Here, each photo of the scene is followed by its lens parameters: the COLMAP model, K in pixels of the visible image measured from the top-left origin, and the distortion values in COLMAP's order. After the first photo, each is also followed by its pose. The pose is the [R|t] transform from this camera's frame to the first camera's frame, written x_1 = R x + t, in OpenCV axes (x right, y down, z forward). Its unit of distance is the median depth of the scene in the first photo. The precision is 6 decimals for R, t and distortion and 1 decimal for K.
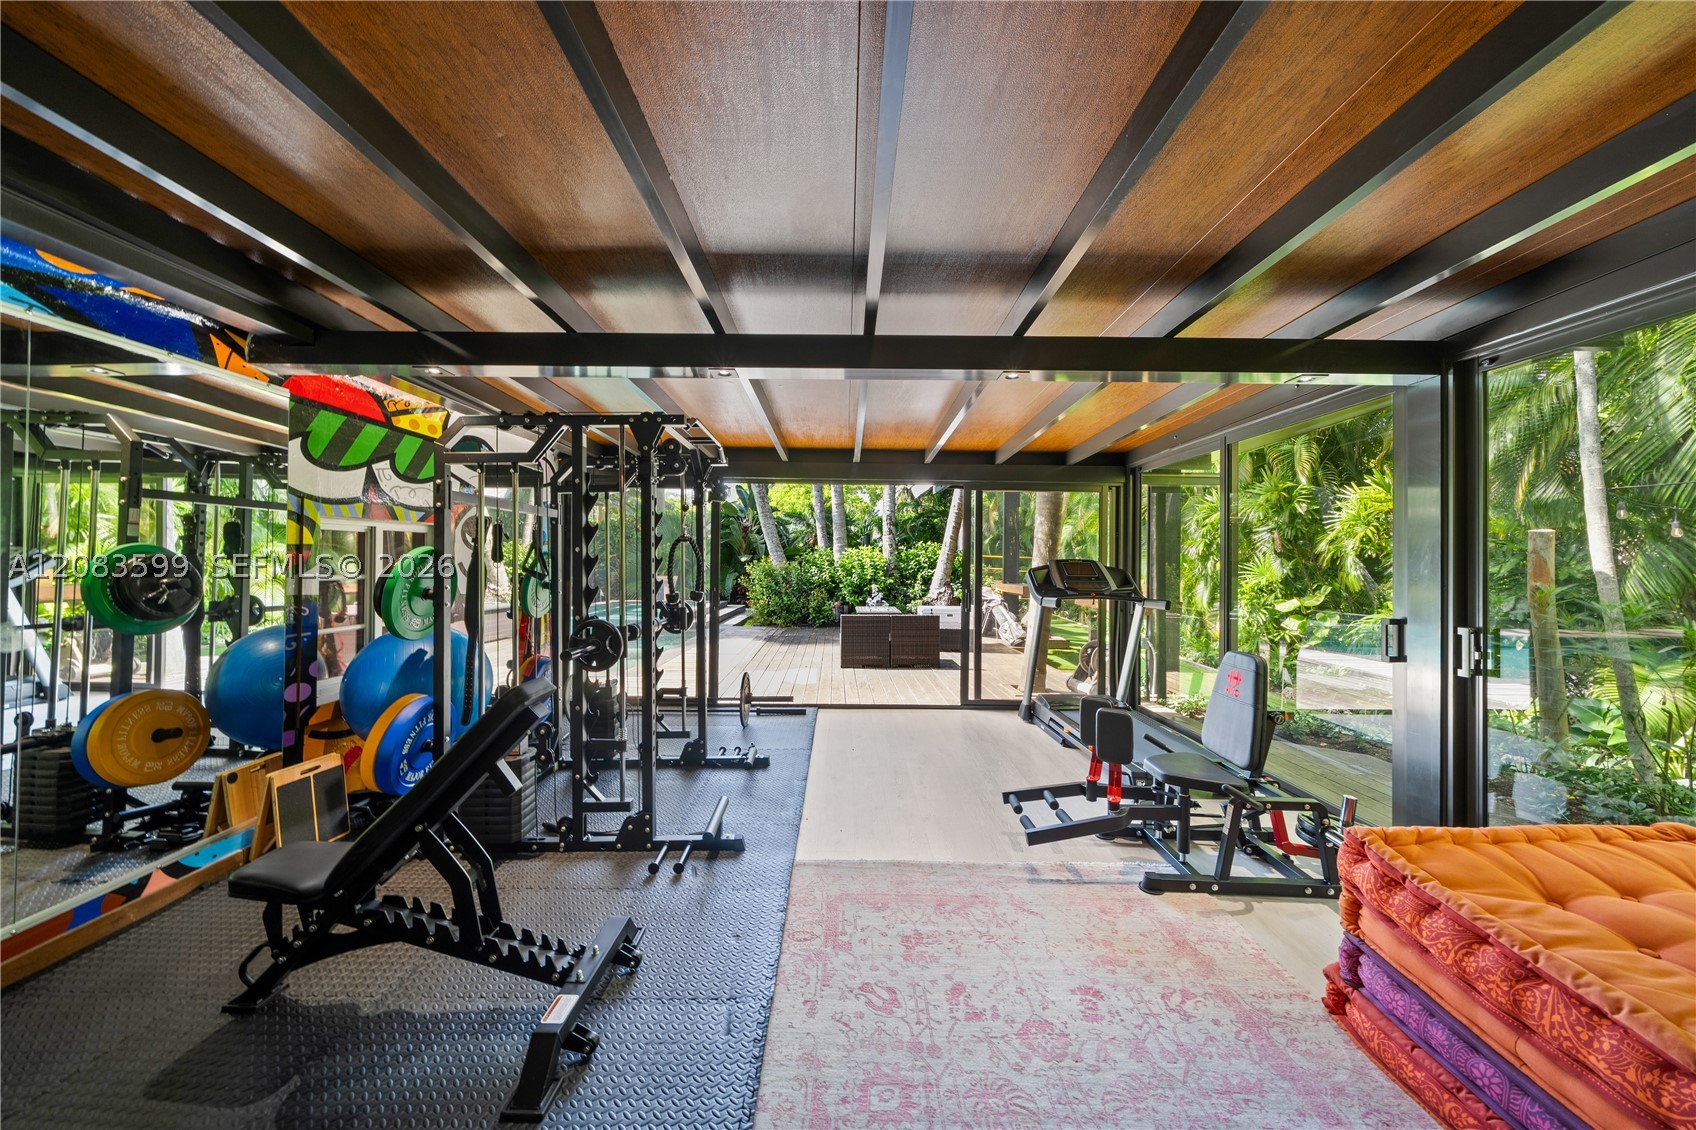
lens RADIAL K [[578.8, 0, 846.6], [0, 578.8, 563.0], [0, 0, 1]] dist [-0.000035, -0.000221]
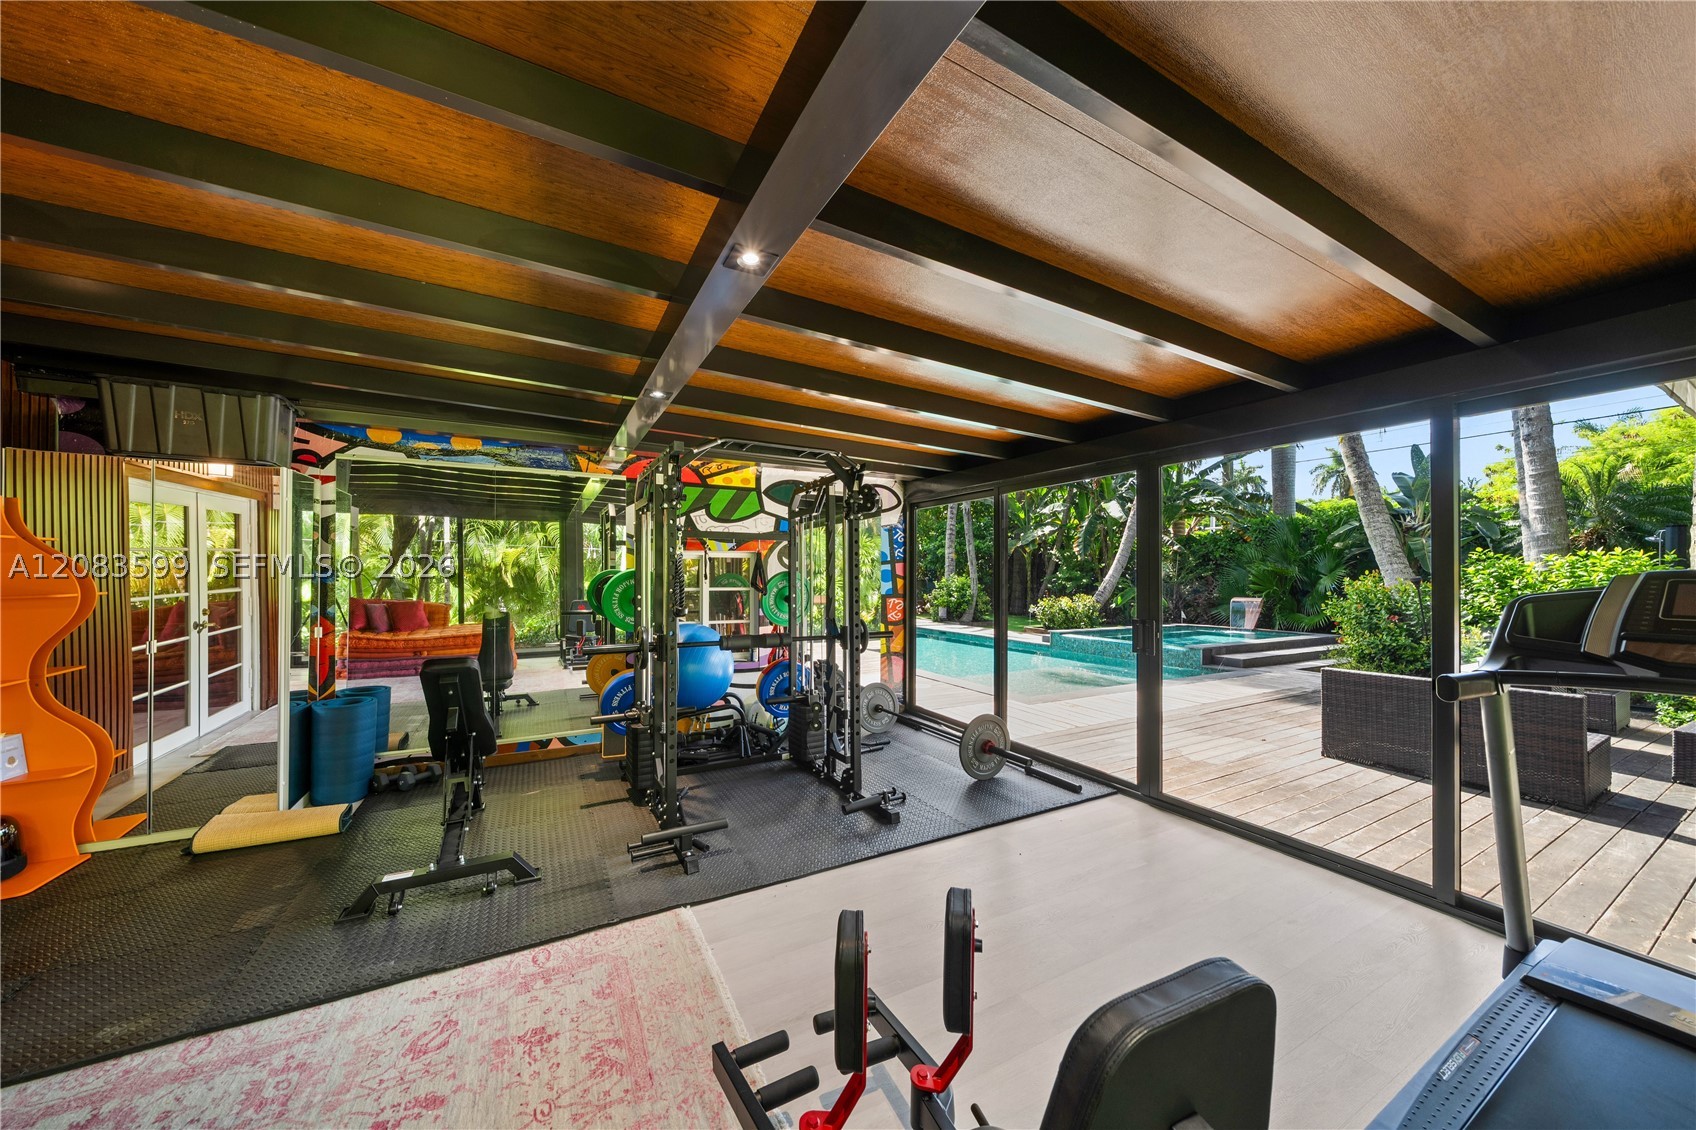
lens RADIAL K [[578.8, 0, 846.5], [0, 578.8, 577.0], [0, 0, 1]] dist [-0.000035, -0.000221]
pose [[0.487389, -0.002834, -0.873181, 0.644562], [-0.003980, 0.999977, -0.005467, 0.000045], [0.873176, 0.006140, 0.487366, 0.599012]]
